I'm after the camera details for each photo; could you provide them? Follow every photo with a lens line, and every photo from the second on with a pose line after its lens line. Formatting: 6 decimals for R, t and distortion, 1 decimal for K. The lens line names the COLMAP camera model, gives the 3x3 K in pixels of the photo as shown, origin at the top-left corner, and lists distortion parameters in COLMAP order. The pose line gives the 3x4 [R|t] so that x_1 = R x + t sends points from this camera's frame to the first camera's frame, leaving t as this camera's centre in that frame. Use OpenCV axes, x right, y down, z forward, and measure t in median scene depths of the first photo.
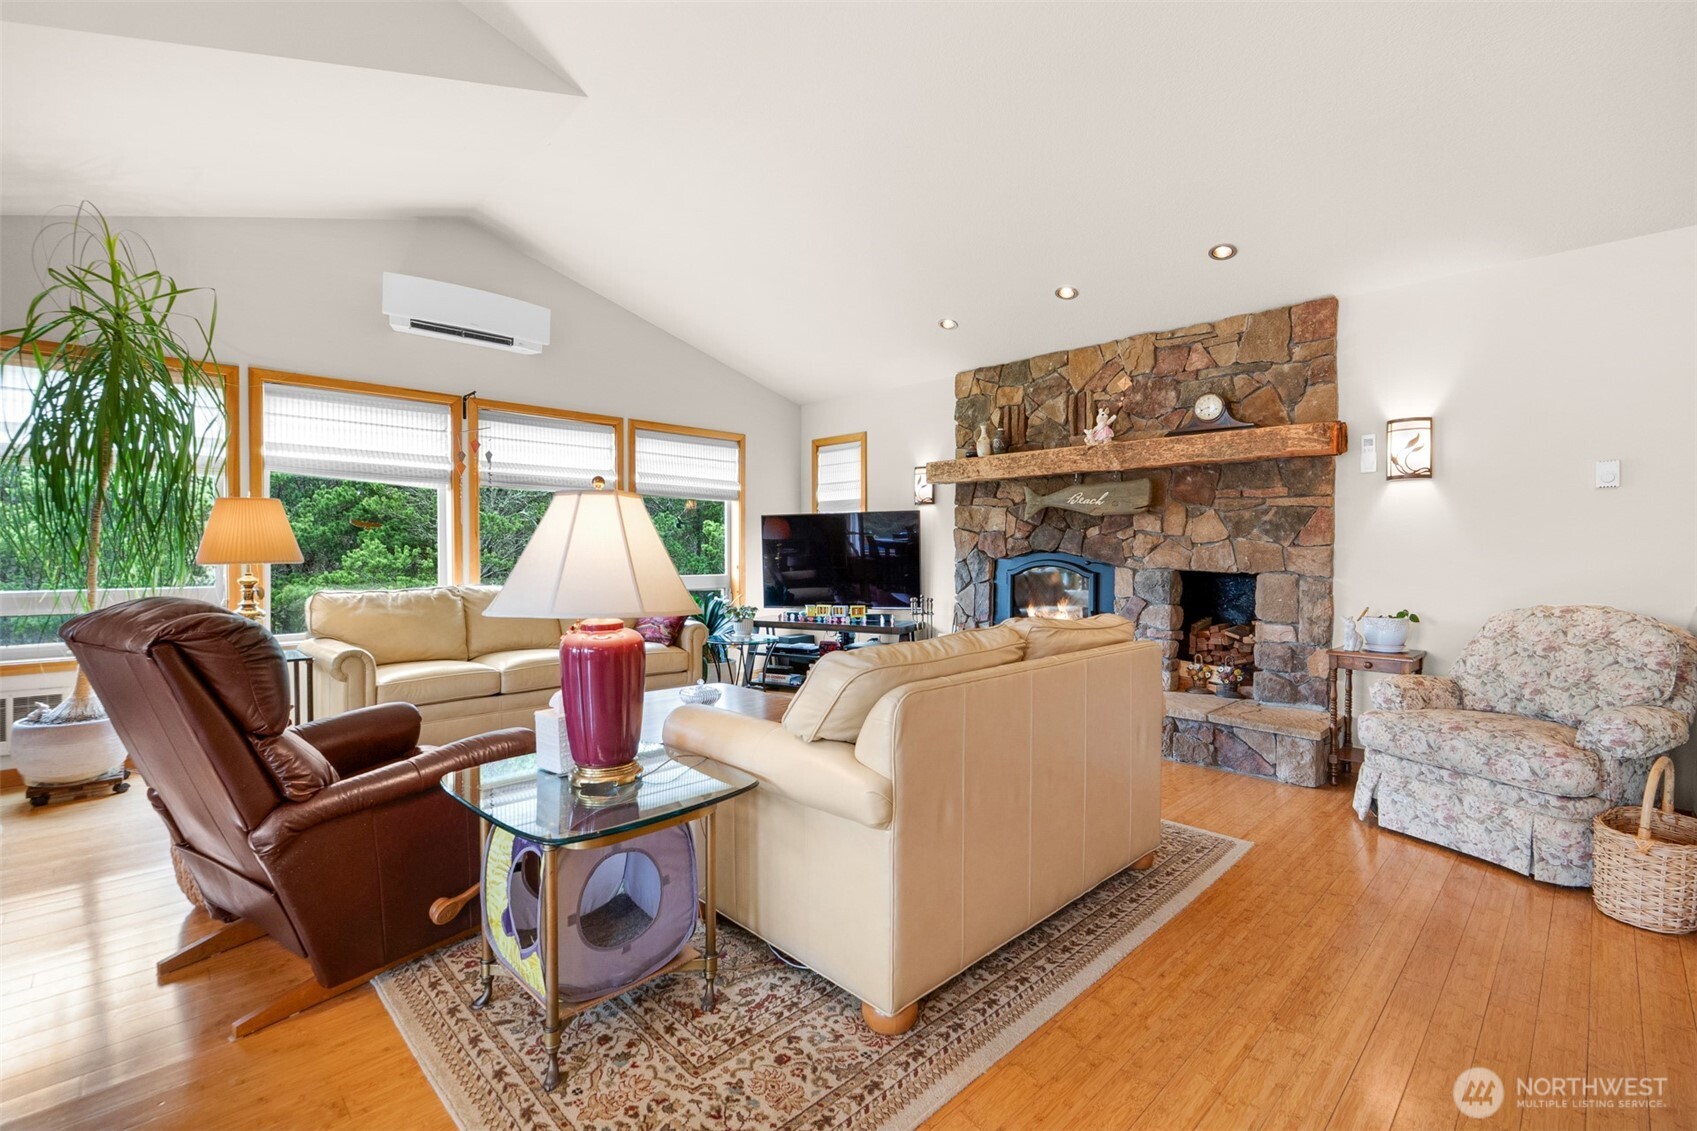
lens RADIAL K [[745.7, 0, 848.5], [0, 745.7, 565.5], [0, 0, 1]] dist [-0.001934, 0.000144]
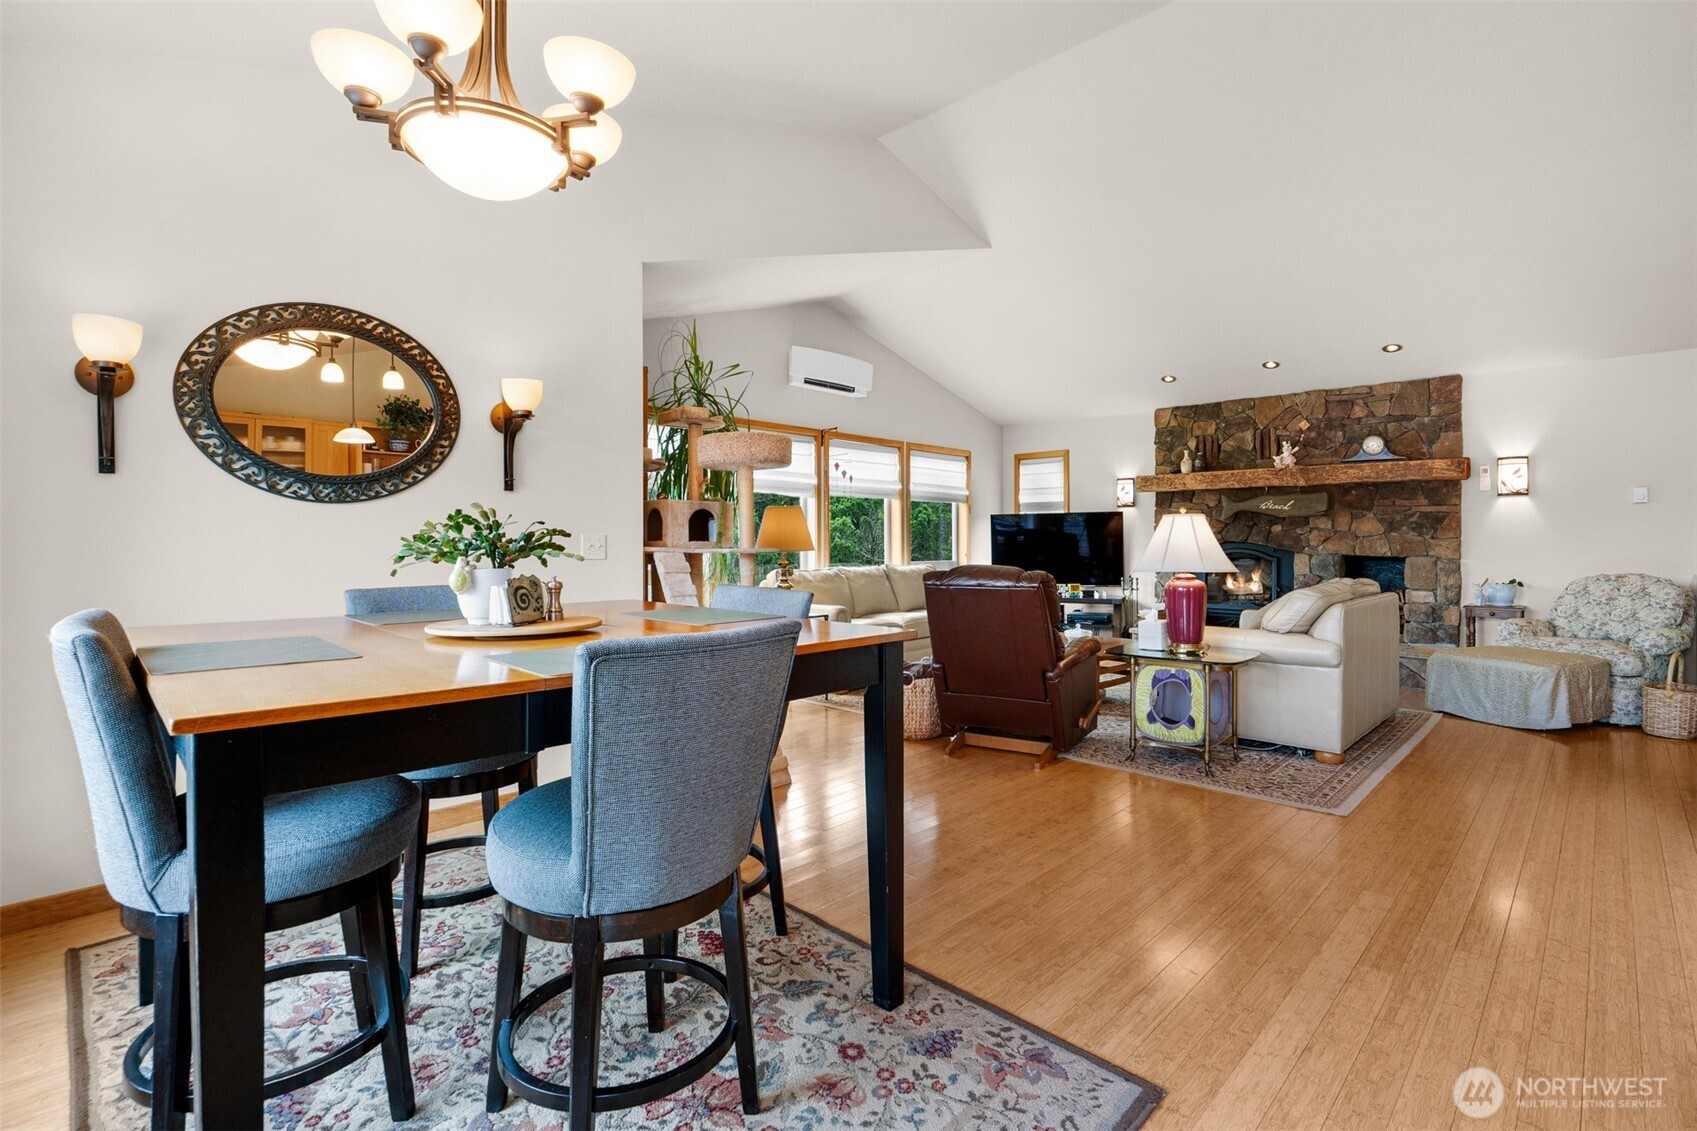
lens RADIAL K [[787.1, 0, 852.6], [0, 787.1, 546.6], [0, 0, 1]] dist [0.000713, 0.000268]
pose [[0.999515, -0.001455, 0.031100, -0.607006], [0.001906, 0.999893, -0.014480, 0.010914], [-0.031076, 0.014532, 0.999411, -0.536962]]
